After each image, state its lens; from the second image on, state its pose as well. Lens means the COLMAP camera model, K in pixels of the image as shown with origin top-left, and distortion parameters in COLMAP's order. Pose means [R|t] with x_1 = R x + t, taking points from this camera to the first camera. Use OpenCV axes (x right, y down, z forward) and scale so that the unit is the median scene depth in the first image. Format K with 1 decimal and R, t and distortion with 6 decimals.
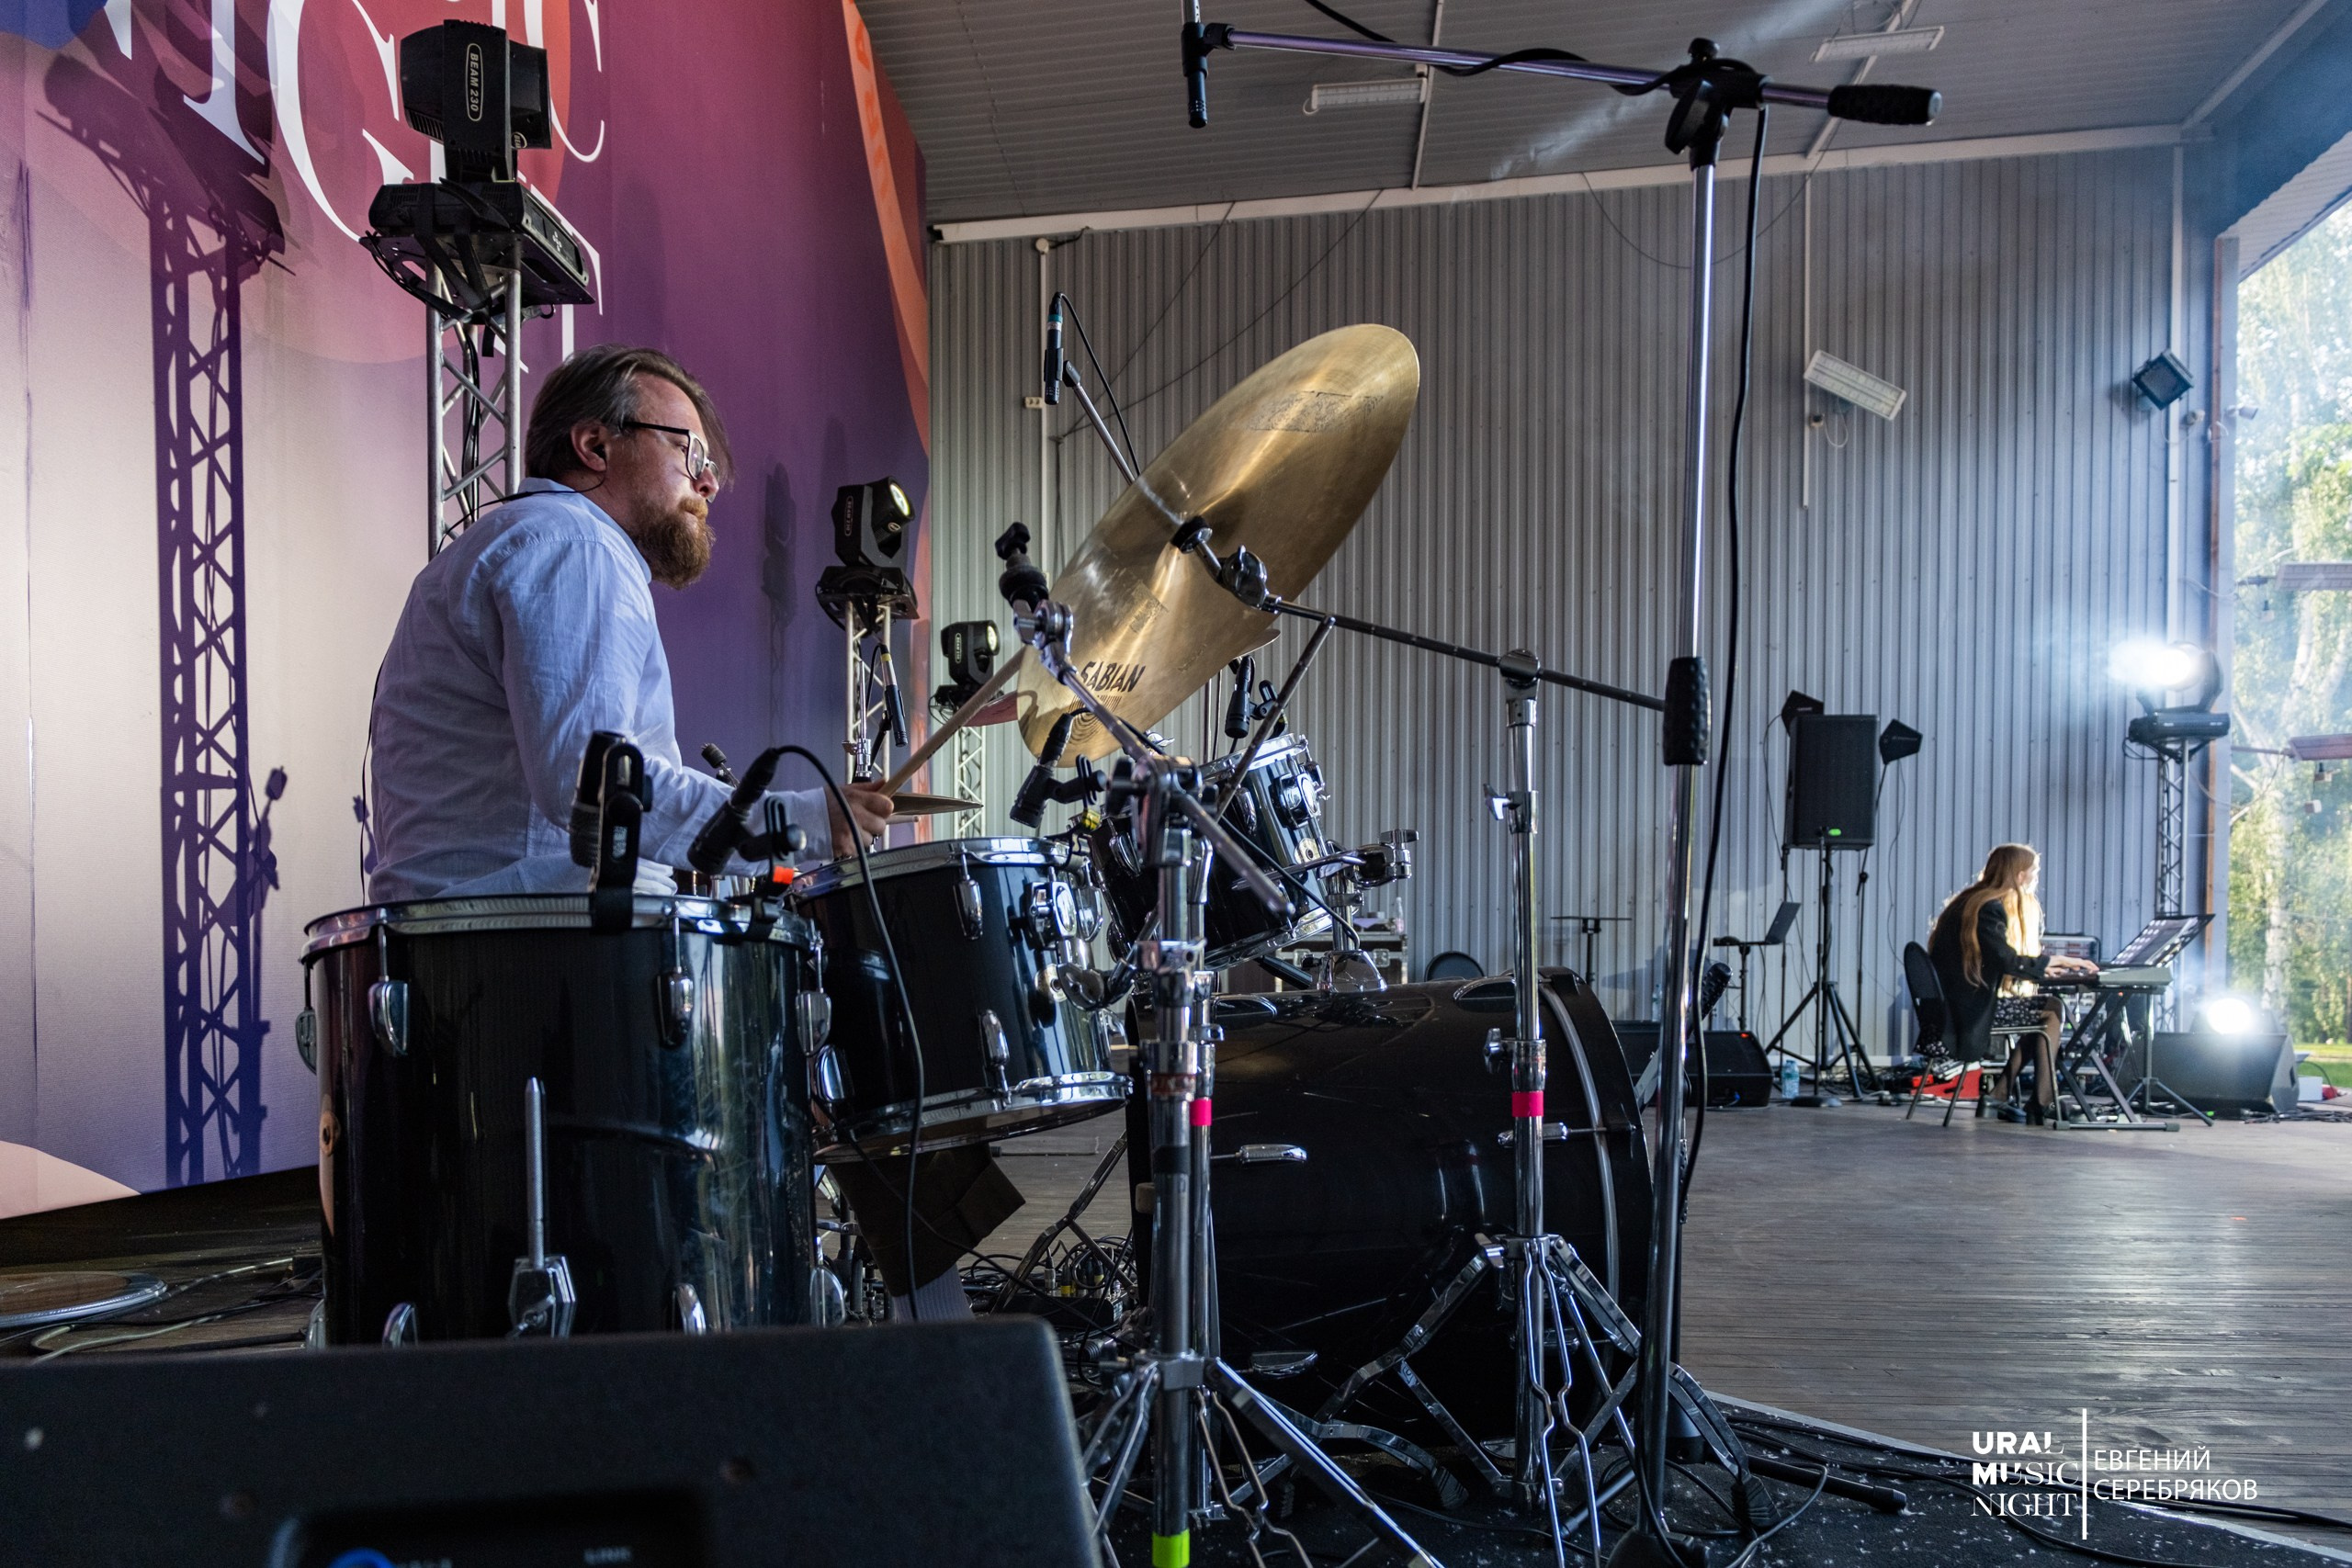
lens RADIAL K [[1683.5, 0, 1211.4], [0, 1683.5, 1051.8], [0, 0, 1]] dist [-0.008513, -0.000599]
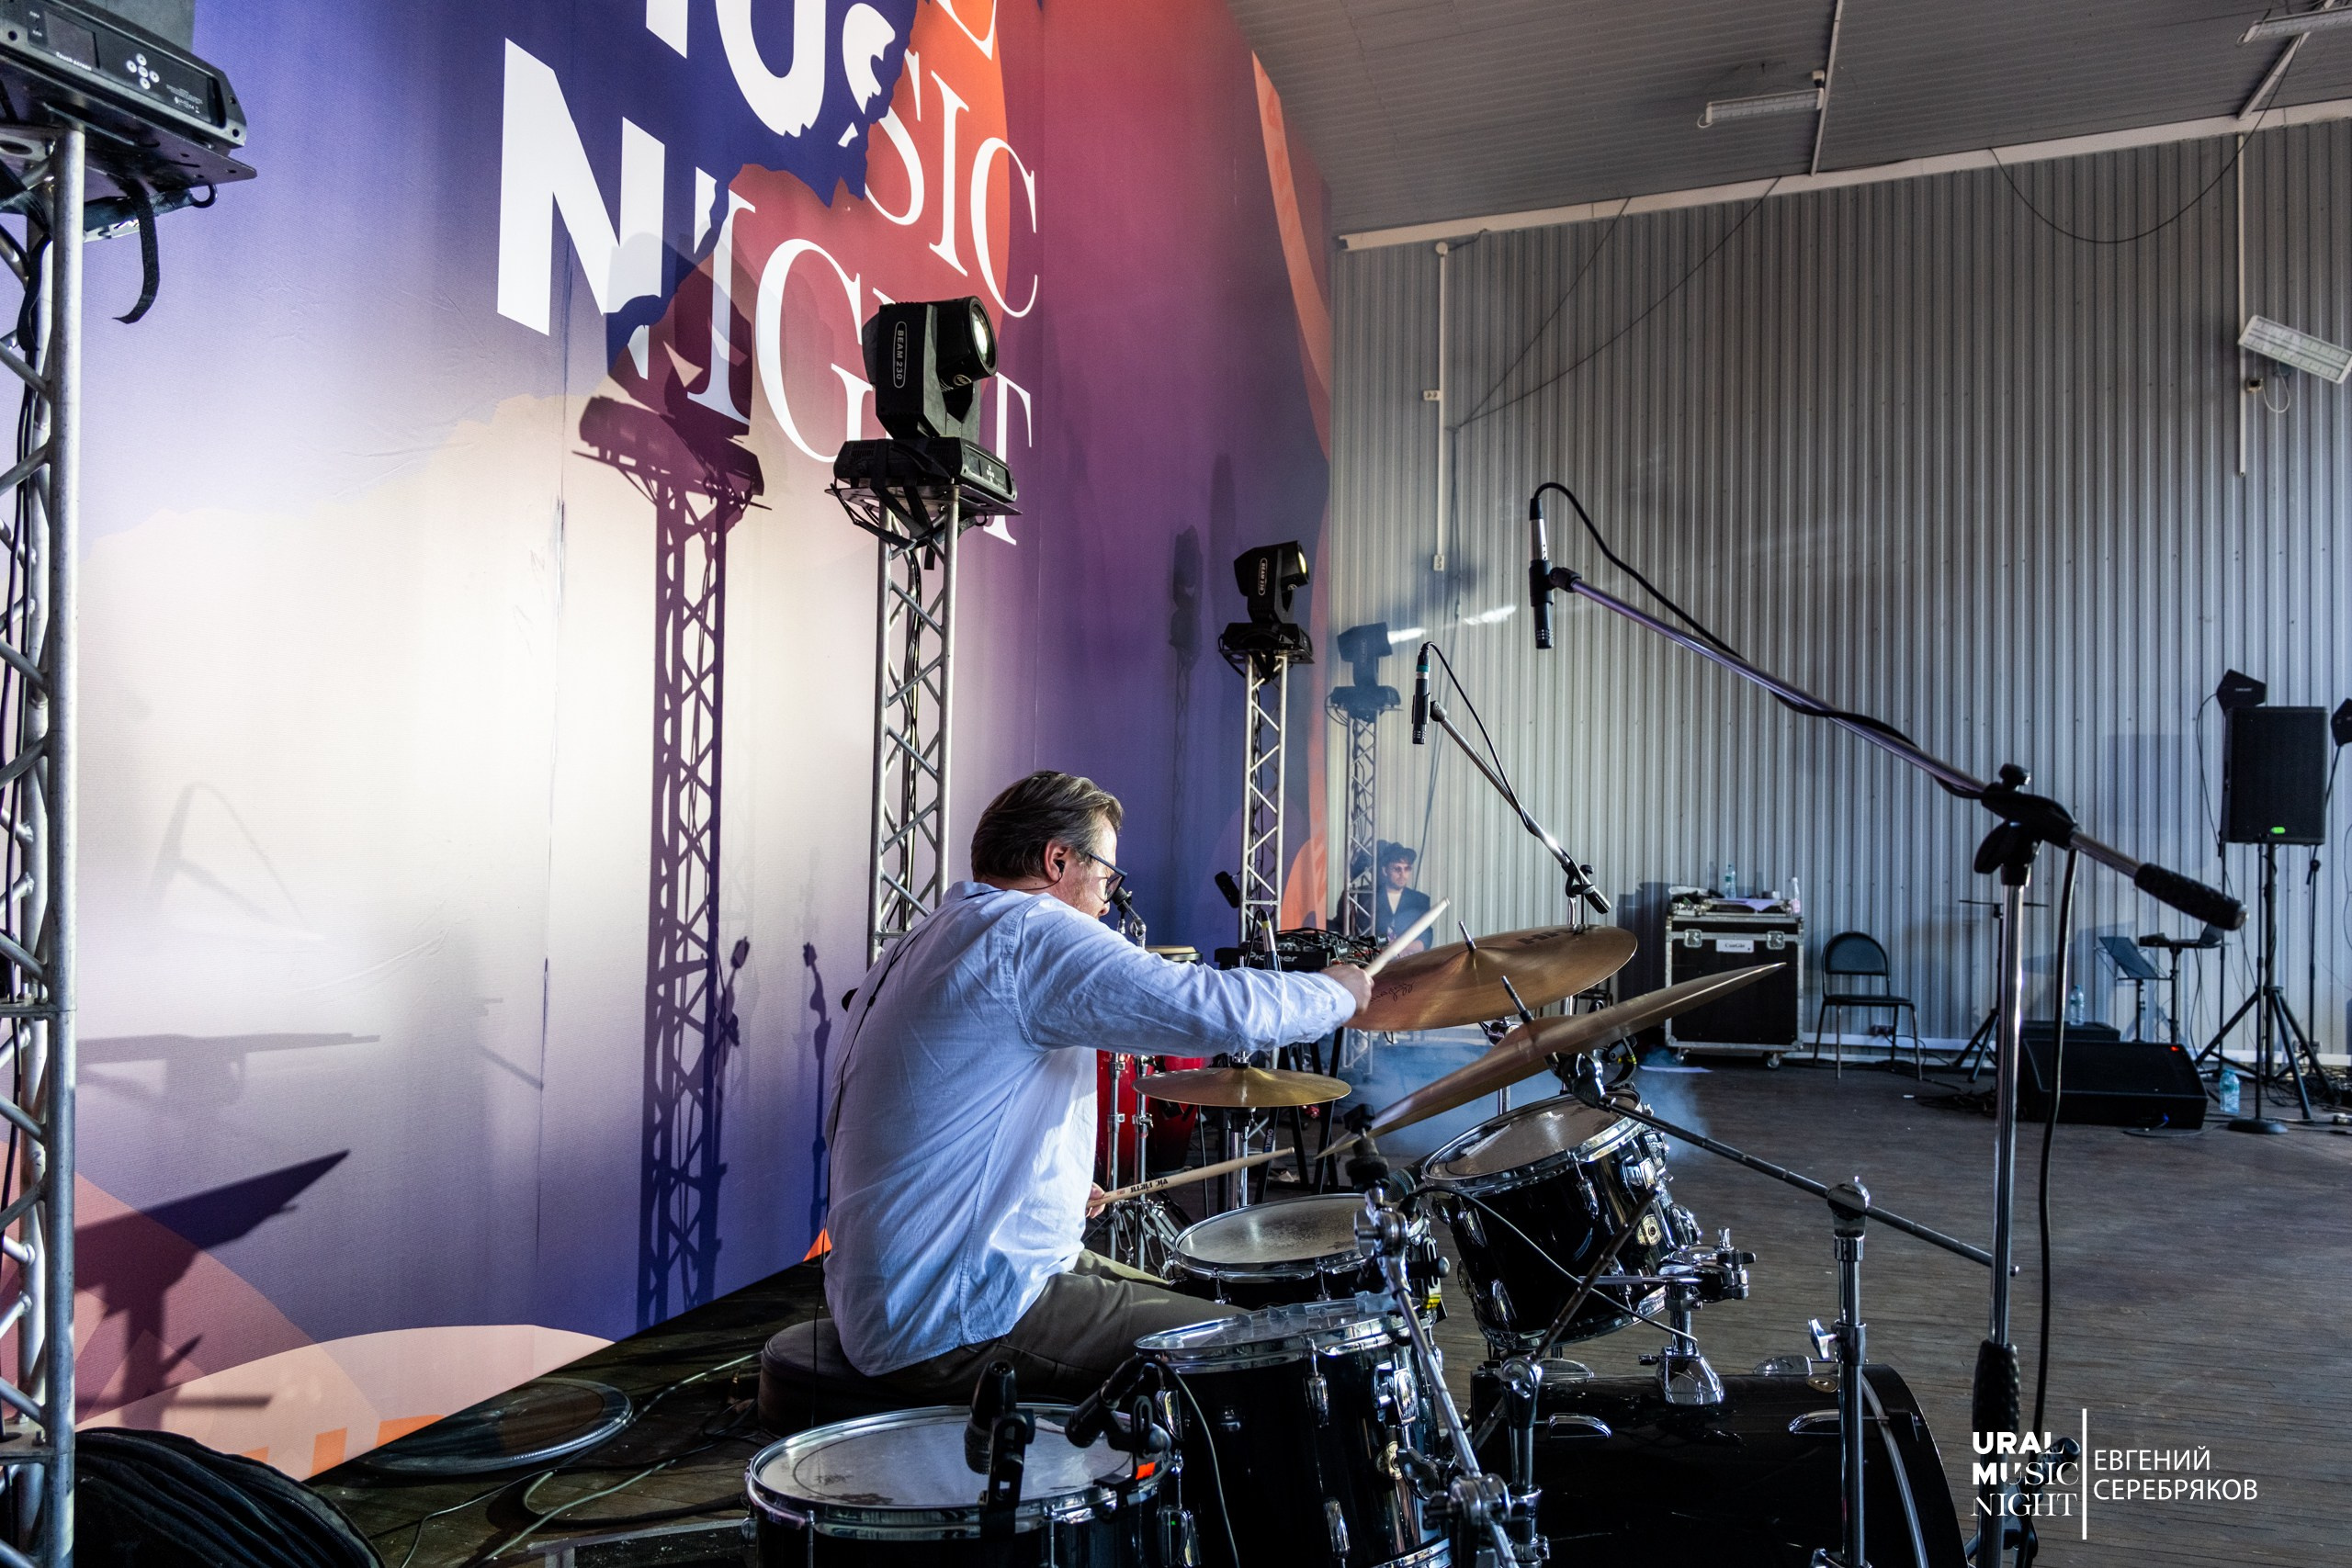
lens RADIAL K [[1683.5, 0, 1288.1], [0, 1683.5, 766.8], [0, 0, 1]] dist [-0.008513, -0.000599]
pose [[0.981261, 0.009788, -0.192434, 0.010671], [-0.021176, 0.998137, -0.057216, -0.107209], [0.191516, 0.060219, 0.979640, -0.022693]]
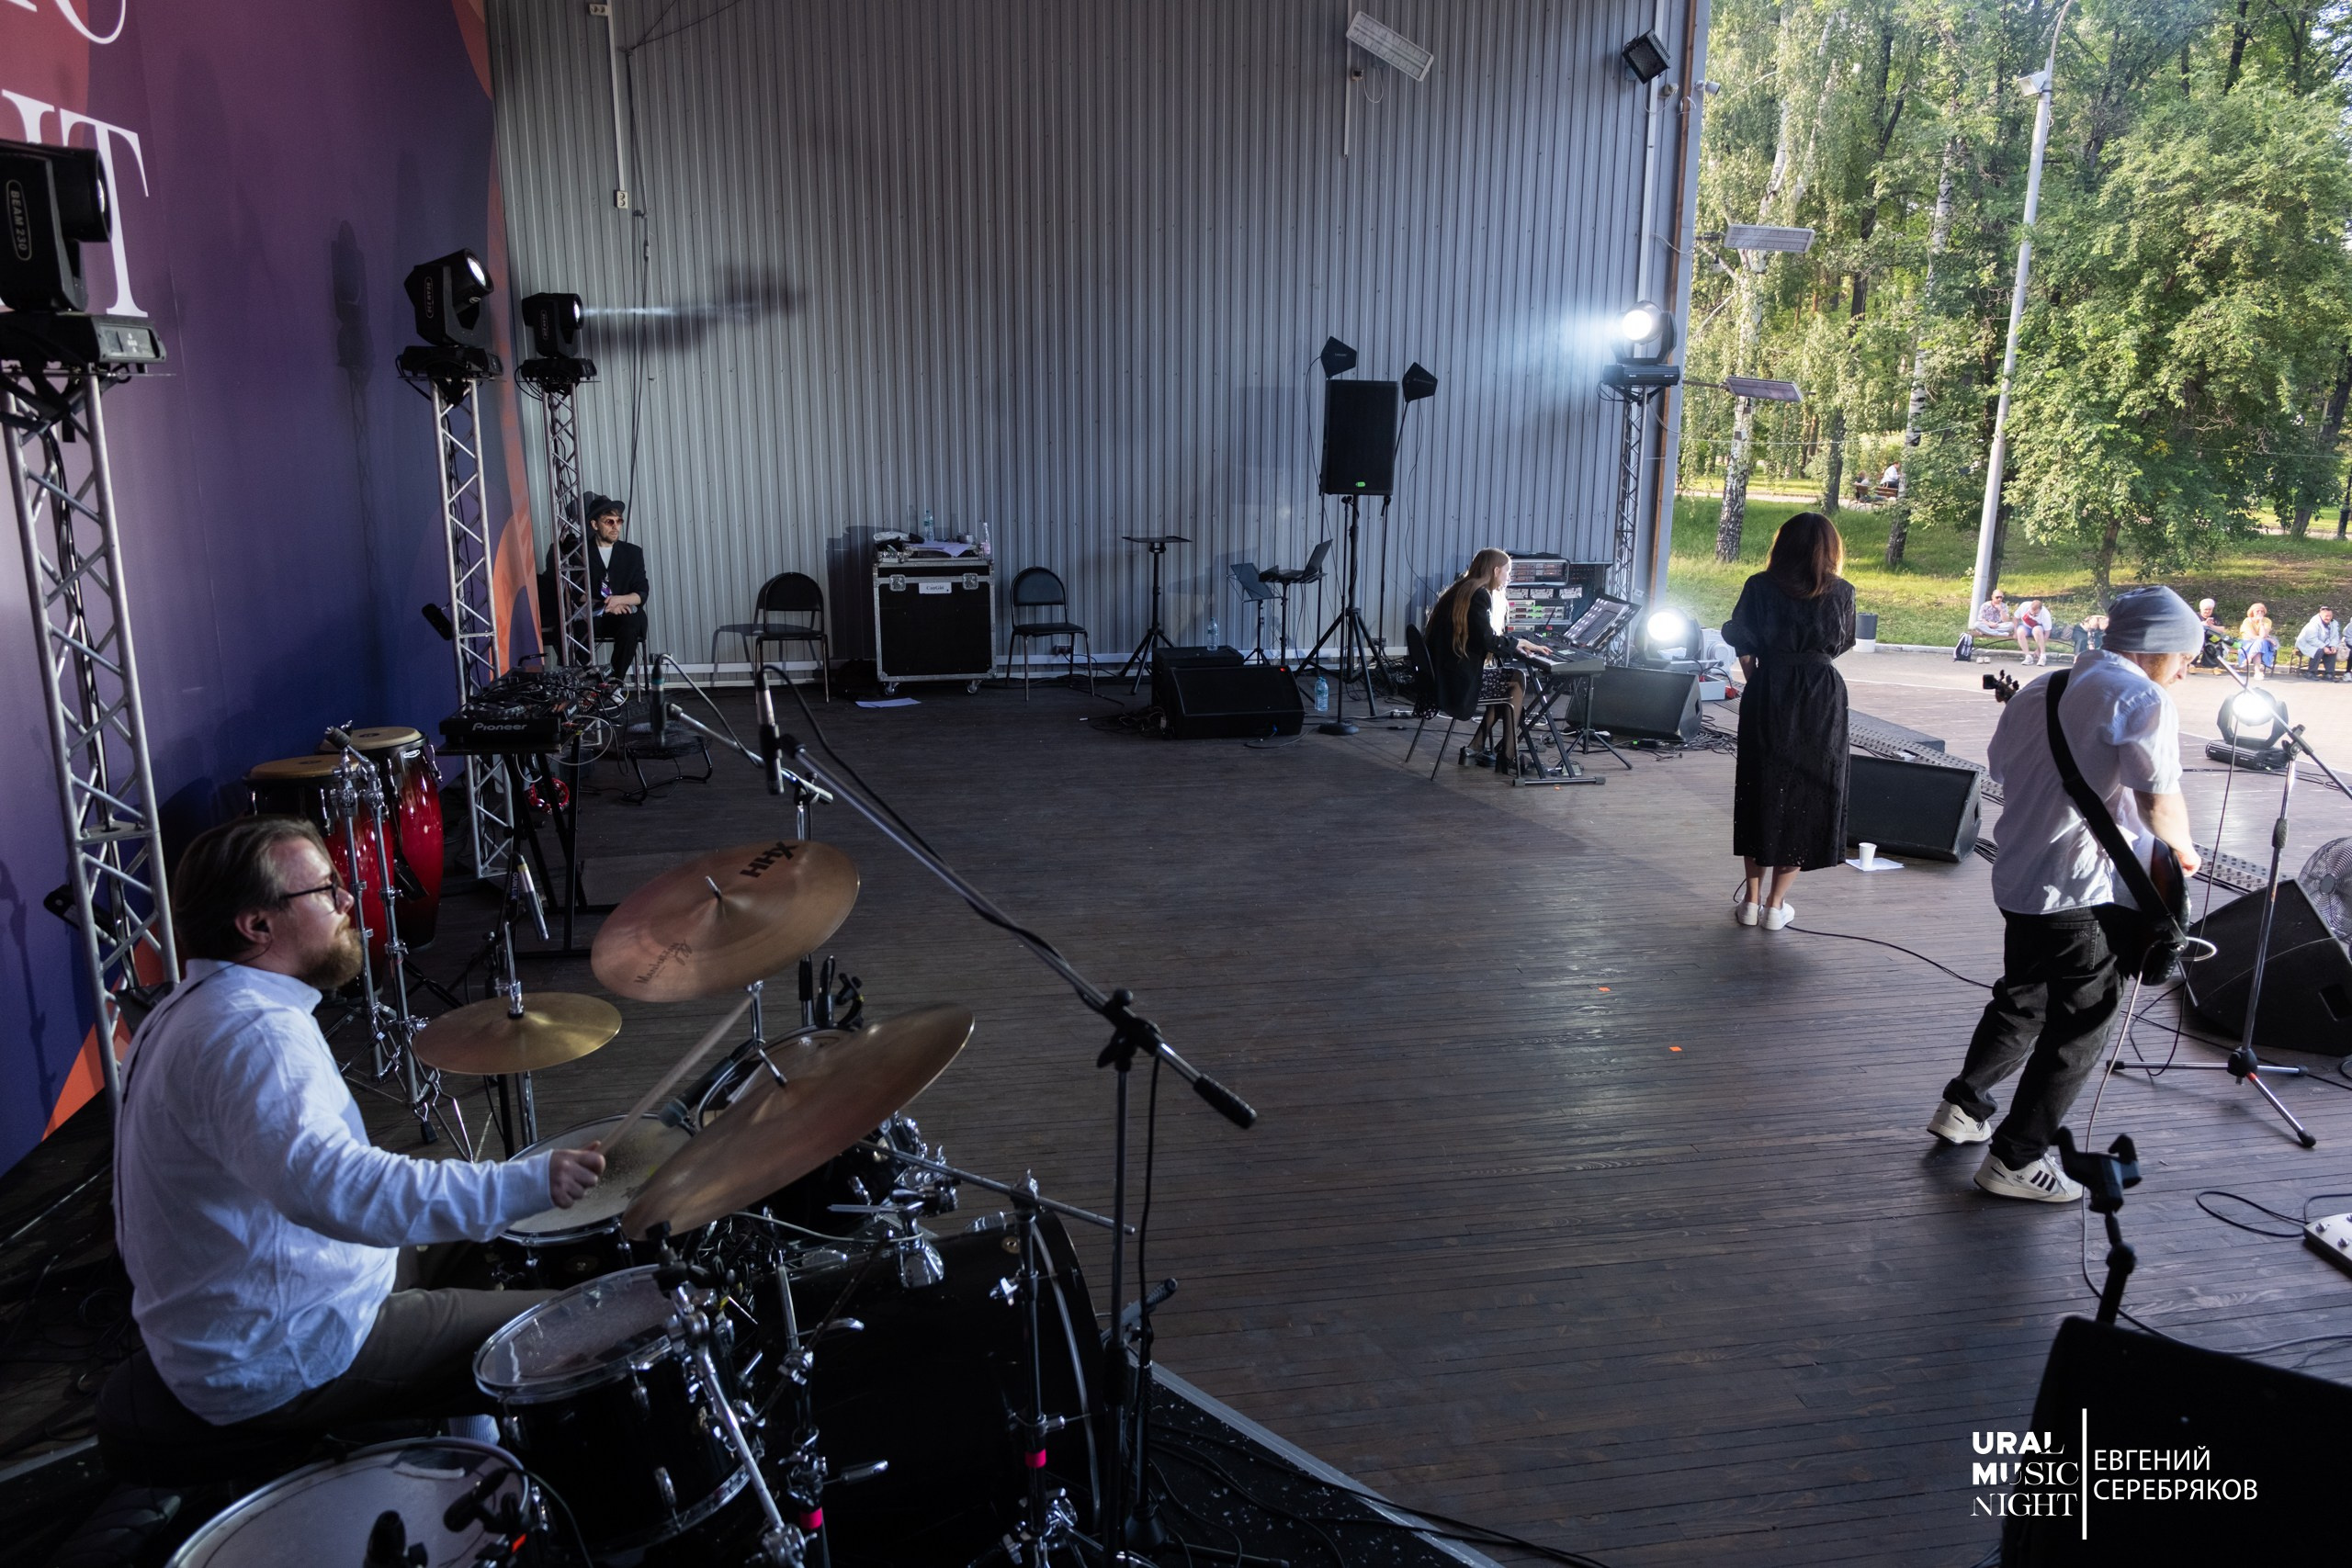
lens RADIAL K [[1633.0, 0, 1213.9], [0, 1633.0, 652.5], [0, 0, 1]] dist [-0.006730, -0.007466]
pose [[0.972627, -0.045599, 0.227853, 0.010971], [0.000593, 0.981042, 0.193796, -0.240308], [-0.232370, -0.188357, 0.954215, -0.073440]]
